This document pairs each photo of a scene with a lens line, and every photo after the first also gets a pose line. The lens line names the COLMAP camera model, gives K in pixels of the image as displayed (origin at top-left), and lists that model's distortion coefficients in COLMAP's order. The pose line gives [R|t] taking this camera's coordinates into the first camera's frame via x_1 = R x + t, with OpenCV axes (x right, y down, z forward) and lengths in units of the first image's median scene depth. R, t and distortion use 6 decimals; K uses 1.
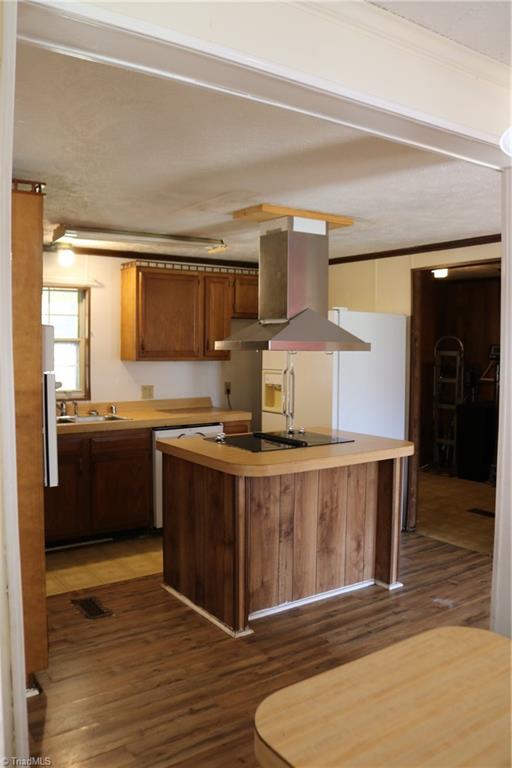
lens RADIAL K [[640.2, 0, 241.9], [0, 640.2, 371.6], [0, 0, 1]] dist [-0.147303, 0.116099]
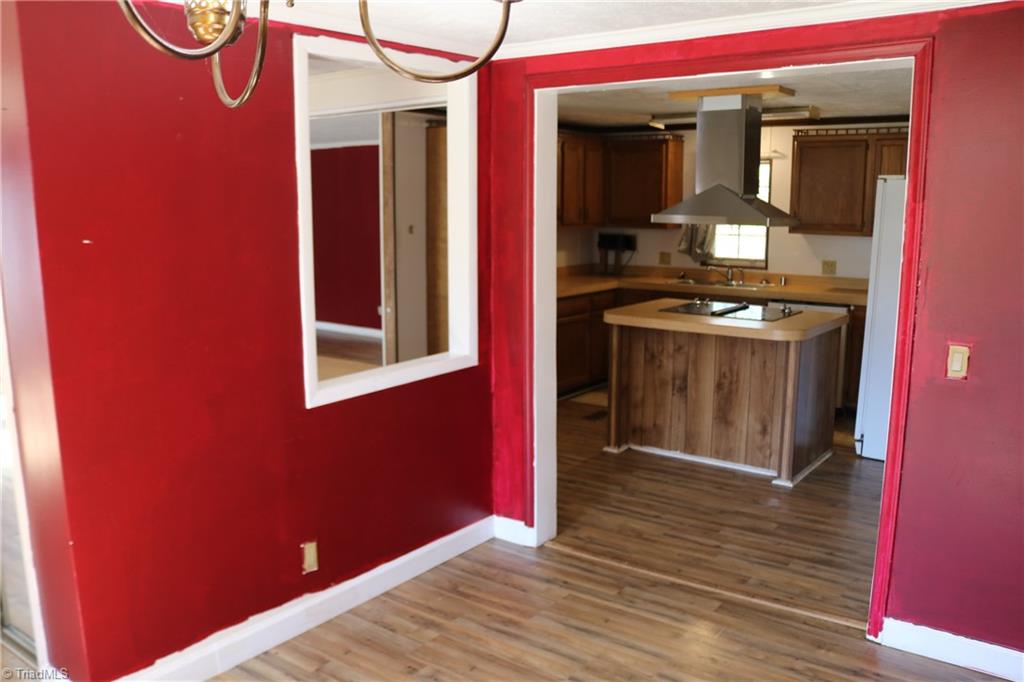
lens RADIAL K [[853.6, 0, 505.9], [0, 853.6, 367.3], [0, 0, 1]] dist [-0.147303, 0.116099]
pose [[0.321488, 0.178155, -0.930003, 1.251019], [-0.039834, 0.983817, 0.174694, -0.028310], [0.946075, -0.019116, 0.323382, 0.211212]]
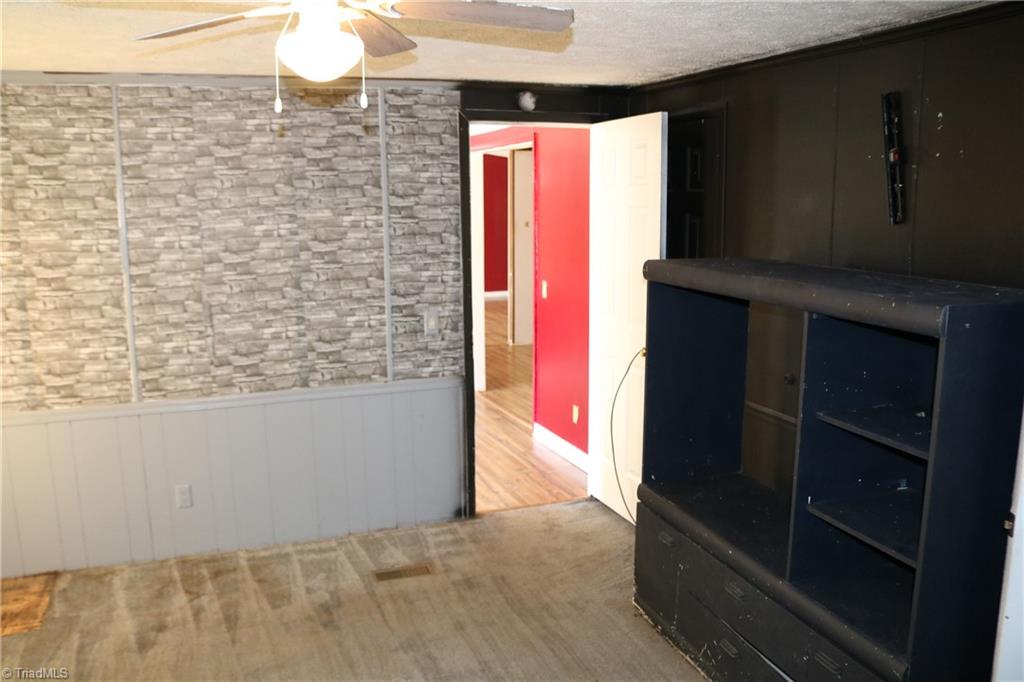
lens RADIAL K [[853.6, 0, 512.0], [0, 853.6, 342.3], [0, 0, 1]] dist [-0.147303, 0.116099]
pose [[-0.246253, 0.152336, -0.957159, 2.184454], [-0.044667, 0.984738, 0.168217, -0.081922], [0.968176, 0.084177, -0.235691, 1.129191]]
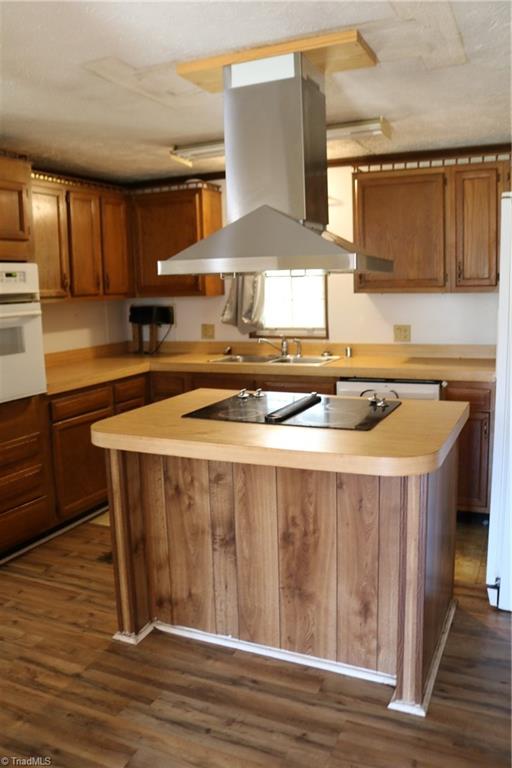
lens RADIAL K [[640.2, 0, 239.8], [0, 640.2, 372.6], [0, 0, 1]] dist [-0.147303, 0.116099]
pose [[0.505459, 0.095562, -0.857542, 0.605869], [-0.007150, 0.994278, 0.106585, -0.002057], [0.862821, -0.047743, 0.503250, 0.624246]]
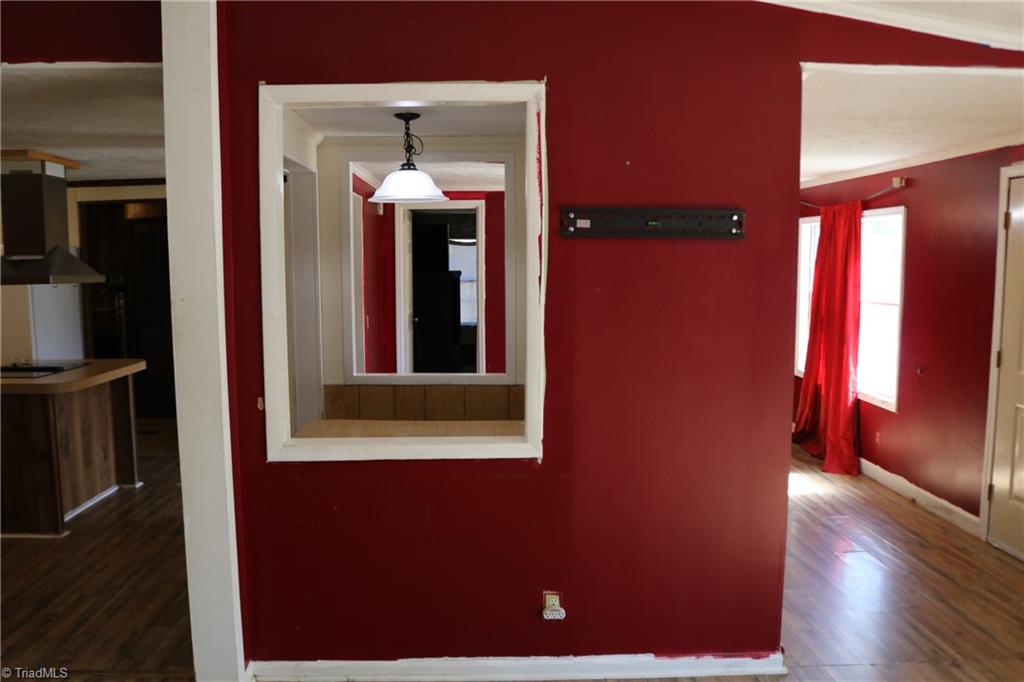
lens RADIAL K [[853.6, 0, 513.7], [0, 853.6, 346.2], [0, 0, 1]] dist [-0.147303, 0.116099]
pose [[0.525183, -0.092593, 0.845937, -0.667683], [0.050964, 0.995701, 0.077346, 0.004568], [-0.849462, 0.002491, 0.527644, -0.399469]]
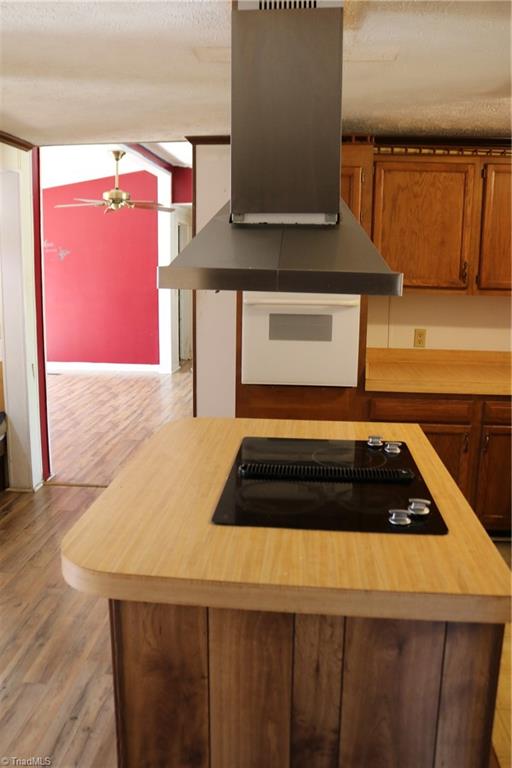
lens RADIAL K [[640.2, 0, 249.6], [0, 640.2, 382.2], [0, 0, 1]] dist [-0.147303, 0.116099]
pose [[-0.633466, 0.133550, -0.762158, 0.451189], [-0.050500, 0.975757, 0.212952, -0.059711], [0.772120, 0.173387, -0.611365, 1.251318]]
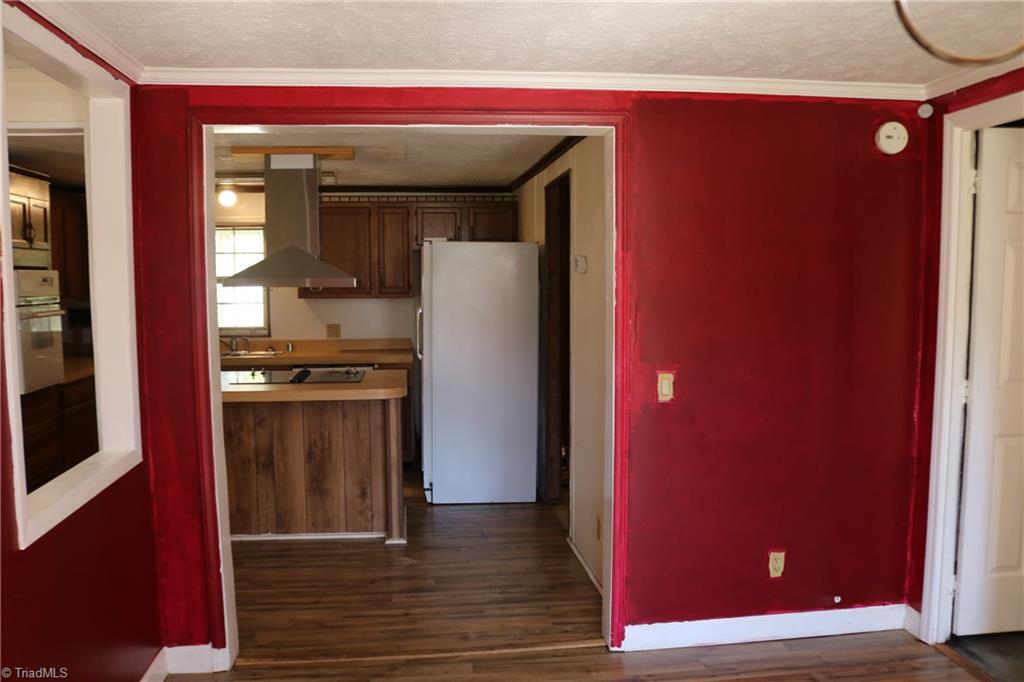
lens RADIAL K [[853.6, 0, 500.8], [0, 853.6, 365.6], [0, 0, 1]] dist [-0.147303, 0.116099]
pose [[0.886524, 0.039786, -0.460968, 0.956380], [-0.013211, 0.998067, 0.060734, 0.004938], [0.462493, -0.047753, 0.885336, -0.025236]]
